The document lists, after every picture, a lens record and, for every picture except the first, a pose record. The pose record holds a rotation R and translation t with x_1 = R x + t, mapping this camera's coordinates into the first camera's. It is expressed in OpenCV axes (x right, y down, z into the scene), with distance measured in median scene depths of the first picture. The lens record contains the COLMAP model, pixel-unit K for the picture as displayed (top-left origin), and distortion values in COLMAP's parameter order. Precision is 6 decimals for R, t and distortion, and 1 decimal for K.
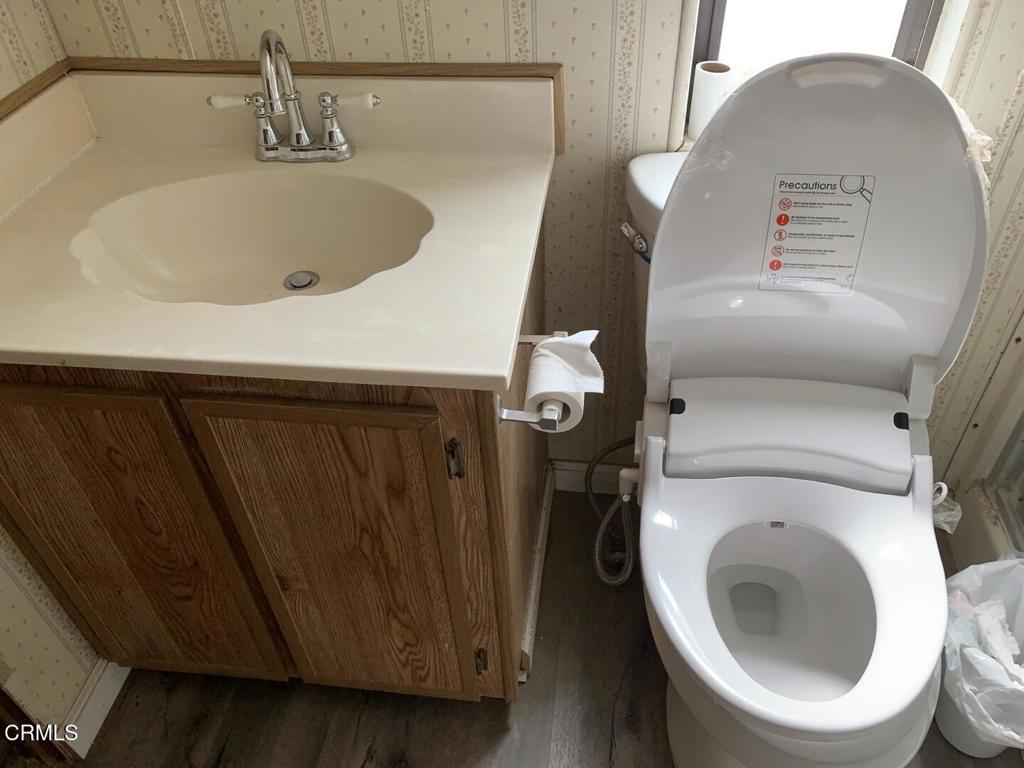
lens RADIAL K [[790.9, 0, 505.3], [0, 790.9, 387.9], [0, 0, 1]] dist [0.040665, -0.035581]
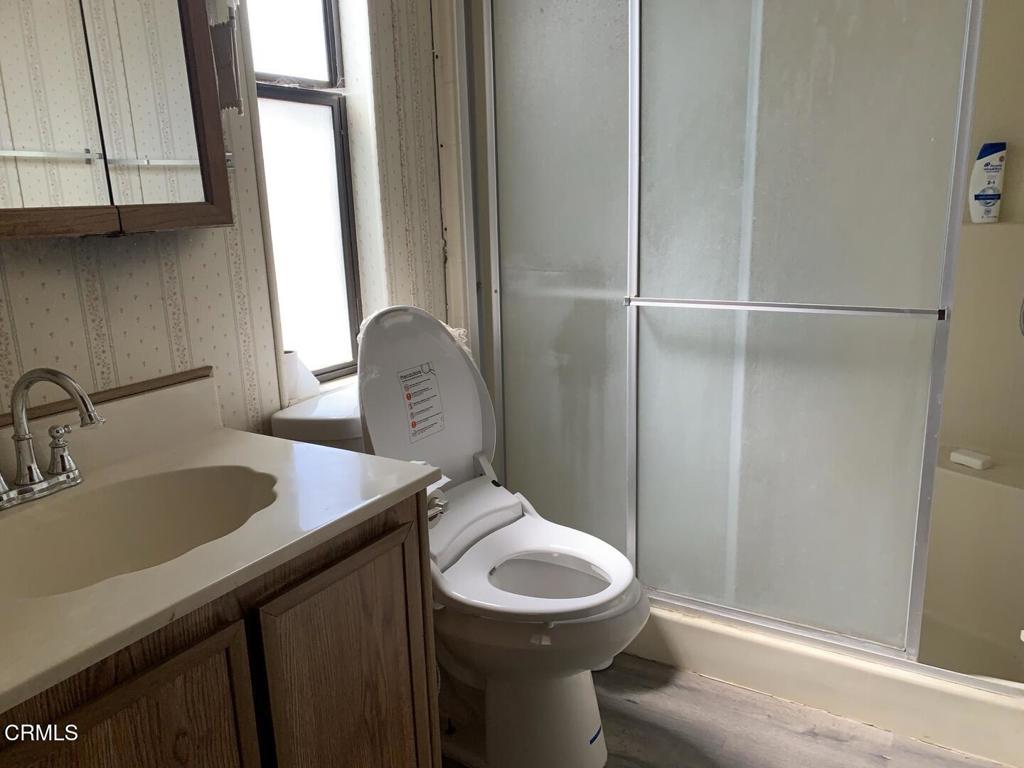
lens RADIAL K [[790.9, 0, 505.3], [0, 790.9, 387.9], [0, 0, 1]] dist [0.040665, -0.035581]
pose [[0.417508, -0.191068, 0.888358, -0.942260], [0.608754, 0.784633, -0.117341, 0.087240], [-0.674615, 0.589783, 0.443904, 0.085561]]
